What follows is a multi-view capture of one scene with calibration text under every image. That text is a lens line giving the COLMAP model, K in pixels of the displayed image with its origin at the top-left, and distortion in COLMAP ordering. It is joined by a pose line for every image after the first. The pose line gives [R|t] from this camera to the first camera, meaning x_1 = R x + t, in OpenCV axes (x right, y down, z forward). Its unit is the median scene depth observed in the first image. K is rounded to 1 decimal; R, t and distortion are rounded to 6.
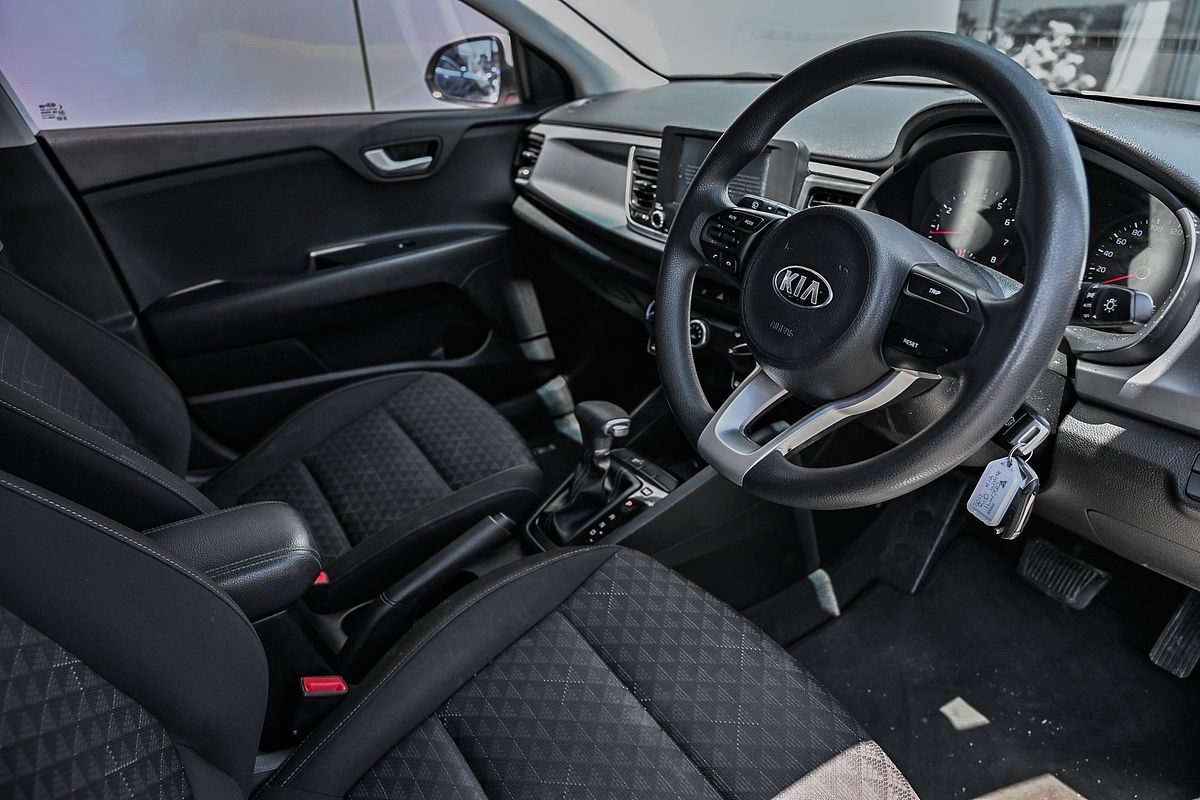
lens RADIAL K [[801.3, 0, 600.0], [0, 801.3, 400.0], [0, 0, 1]] dist [0.001045, -0.001633]
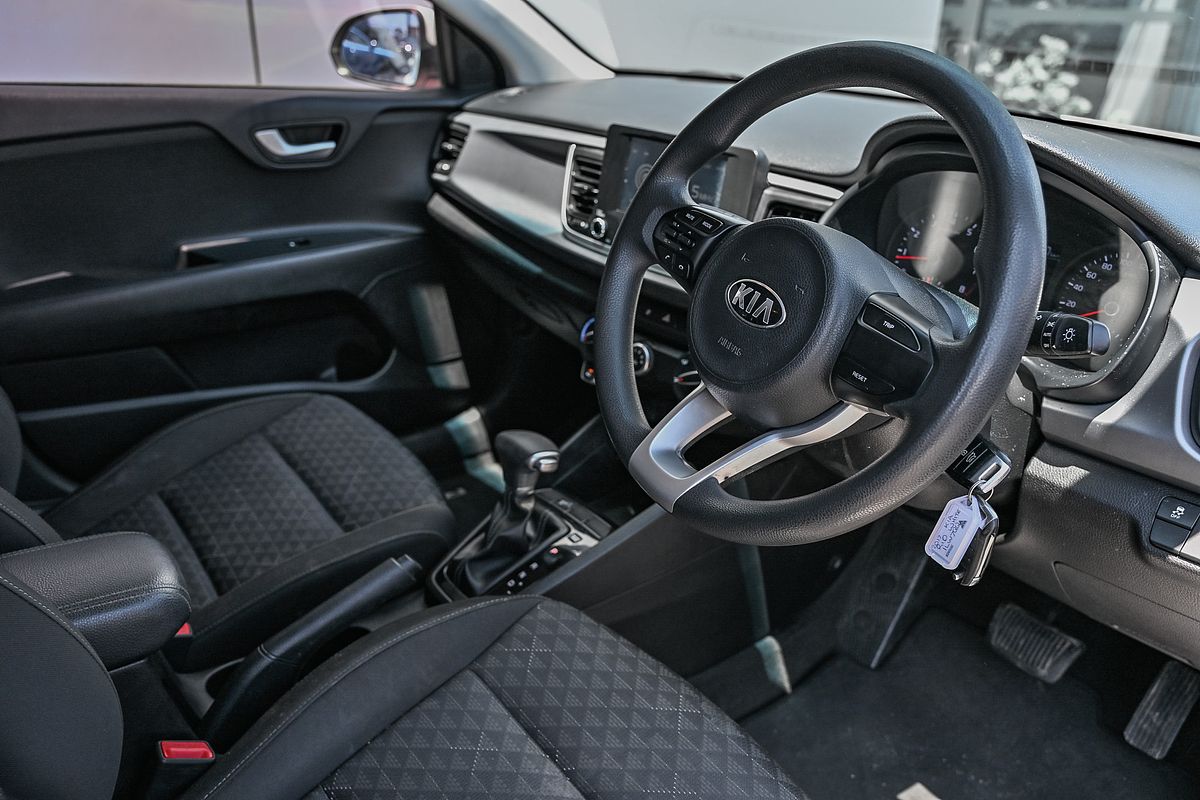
lens RADIAL K [[974.5, 0, 600.0], [0, 974.5, 400.0], [0, 0, 1]] dist [0.001077, 0.000741]
pose [[0.995454, 0.039278, 0.086766, -0.012078], [-0.034690, 0.997951, -0.053766, 0.021068], [-0.088700, 0.050512, 0.994777, -0.056344]]
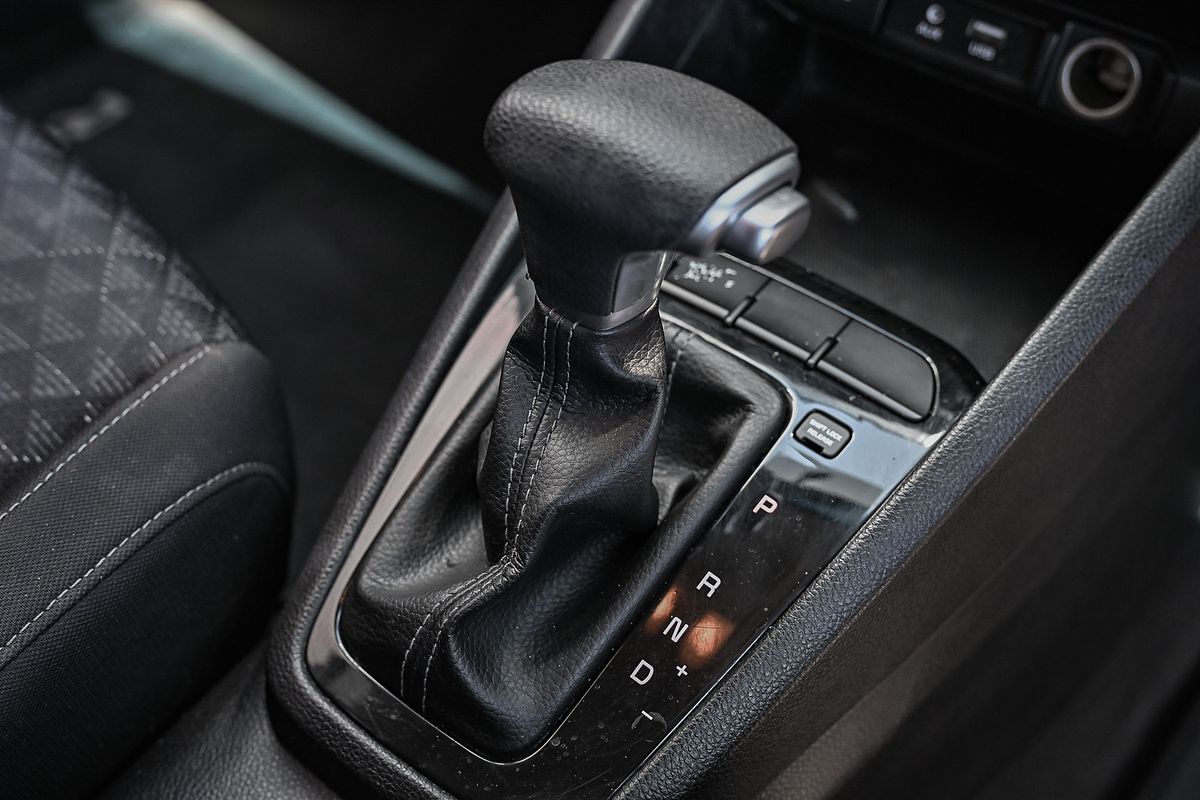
lens RADIAL K [[1673.7, 0, 600.0], [0, 1673.7, 400.0], [0, 0, 1]] dist [-0.005396, 0.003143]
pose [[0.945248, -0.196105, 0.260863, -0.120827], [0.096587, 0.931620, 0.350363, -0.064436], [-0.311733, -0.305984, 0.899553, 0.593900]]
